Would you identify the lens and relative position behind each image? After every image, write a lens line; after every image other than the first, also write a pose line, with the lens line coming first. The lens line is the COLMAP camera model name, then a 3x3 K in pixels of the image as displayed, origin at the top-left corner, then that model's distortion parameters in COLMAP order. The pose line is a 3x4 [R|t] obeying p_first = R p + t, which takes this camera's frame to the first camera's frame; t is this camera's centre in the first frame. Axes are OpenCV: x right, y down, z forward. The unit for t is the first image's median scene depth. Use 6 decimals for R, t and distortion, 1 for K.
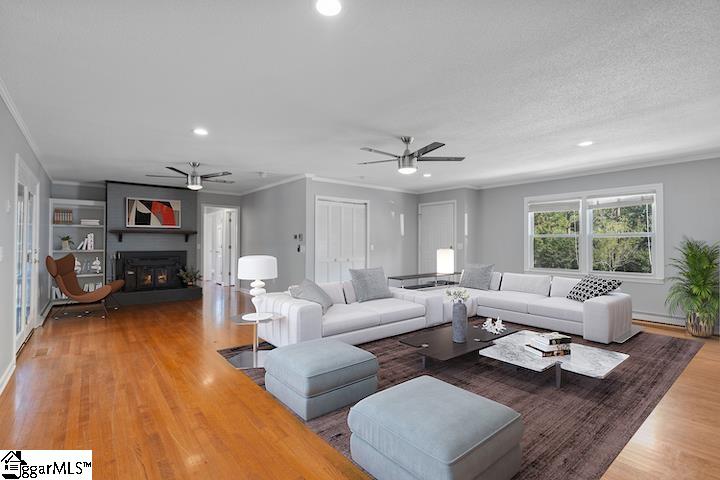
lens RADIAL K [[335.7, 0, 357.1], [0, 335.7, 239.9], [0, 0, 1]] dist [0.002203, 0.000373]
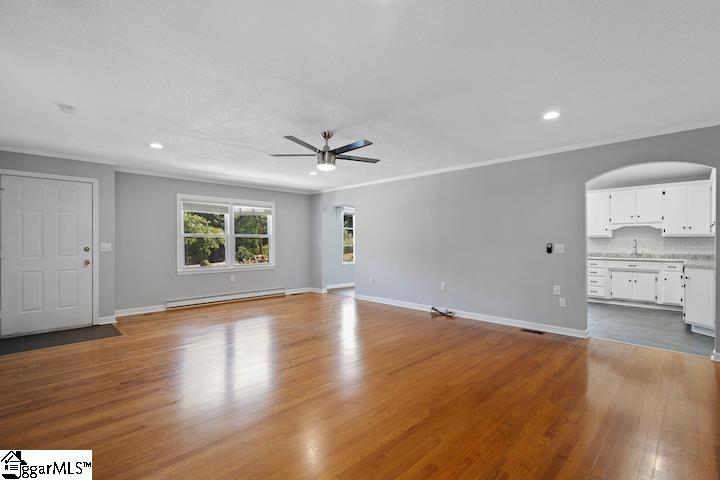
lens RADIAL K [[331.2, 0, 358.5], [0, 331.2, 244.1], [0, 0, 1]] dist [-0.000361, -0.000112]
pose [[-0.100633, -0.007873, 0.994892, -0.451743], [-0.007664, 0.999945, 0.007138, 0.004622], [-0.994894, -0.006907, -0.100688, 0.558906]]
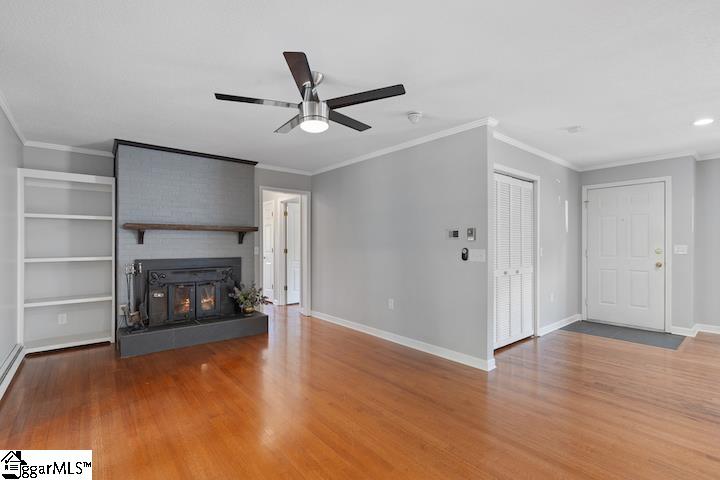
lens RADIAL K [[331.2, 0, 358.5], [0, 331.2, 244.1], [0, 0, 1]] dist [-0.000361, -0.000112]
pose [[0.999876, -0.003700, 0.015280, -0.319346], [0.003588, 0.999967, 0.007335, 0.003278], [-0.015307, -0.007280, 0.999856, 0.396788]]
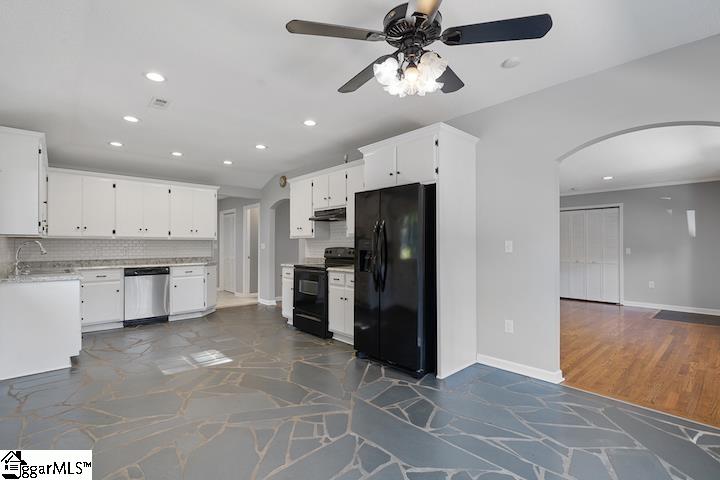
lens RADIAL K [[335.7, 0, 357.1], [0, 335.7, 239.9], [0, 0, 1]] dist [0.002203, 0.000373]
pose [[0.051250, -0.020105, -0.998483, 1.003090], [0.007152, 0.999779, -0.019764, 0.005317], [0.998660, -0.006128, 0.051383, 0.178456]]
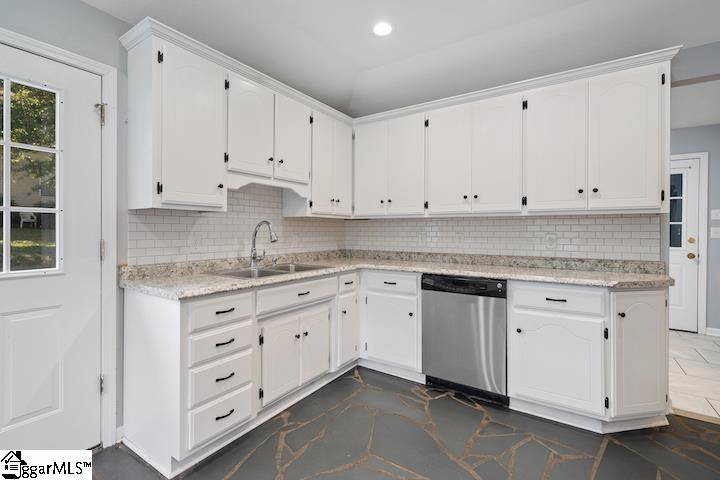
lens RADIAL K [[330.1, 0, 356.5], [0, 330.1, 230.3], [0, 0, 1]] dist [0.001220, 0.000017]
pose [[-0.956298, -0.007353, -0.292301, 0.427002], [-0.005276, 0.999955, -0.007892, 0.004248], [0.292346, -0.006004, -0.956294, 0.045503]]
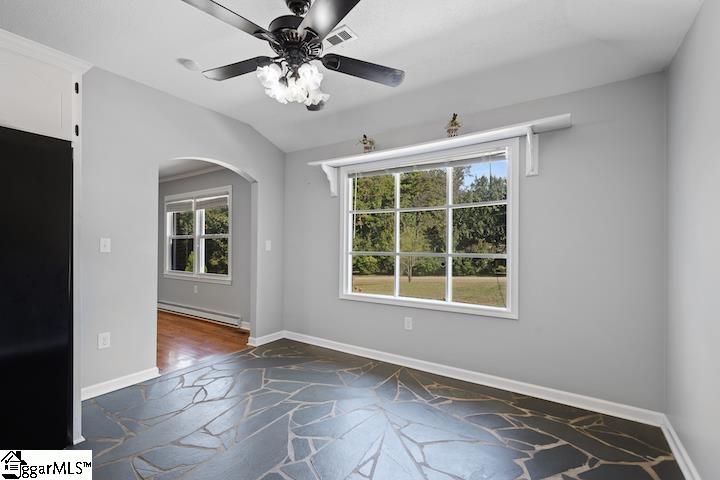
lens RADIAL K [[323.0, 0, 360.0], [0, 323.0, 240.0], [0, 0, 1]] dist [0.000628, 0.000140]
pose [[0.955592, 0.006790, 0.294616, 0.720653], [-0.003177, 0.999914, -0.012741, 0.005376], [-0.294677, 0.011239, 0.955531, -0.033072]]
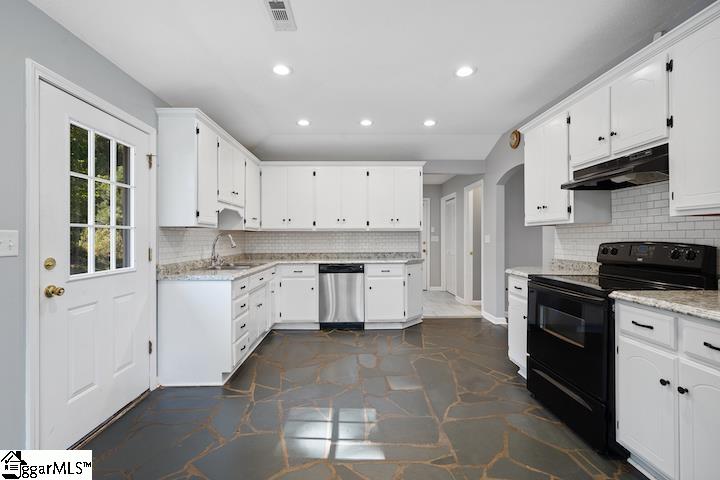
lens RADIAL K [[321.8, 0, 356.2], [0, 321.8, 237.6], [0, 0, 1]] dist [0.001982, 0.000638]
pose [[-0.617926, -0.002567, -0.786232, 0.693021], [0.005138, 0.999960, -0.007303, 0.003319], [0.786219, -0.008552, -0.617889, 0.153797]]
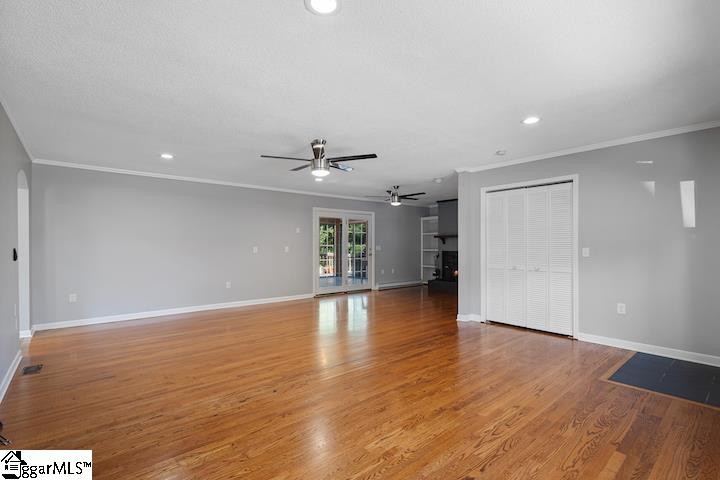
lens RADIAL K [[335.0, 0, 358.3], [0, 335.0, 244.1], [0, 0, 1]] dist [-0.000734, -0.000034]
pose [[0.023031, -0.003693, -0.999728, 0.645730], [0.010095, 0.999943, -0.003461, 0.007184], [0.999684, -0.010013, 0.023067, 0.606891]]
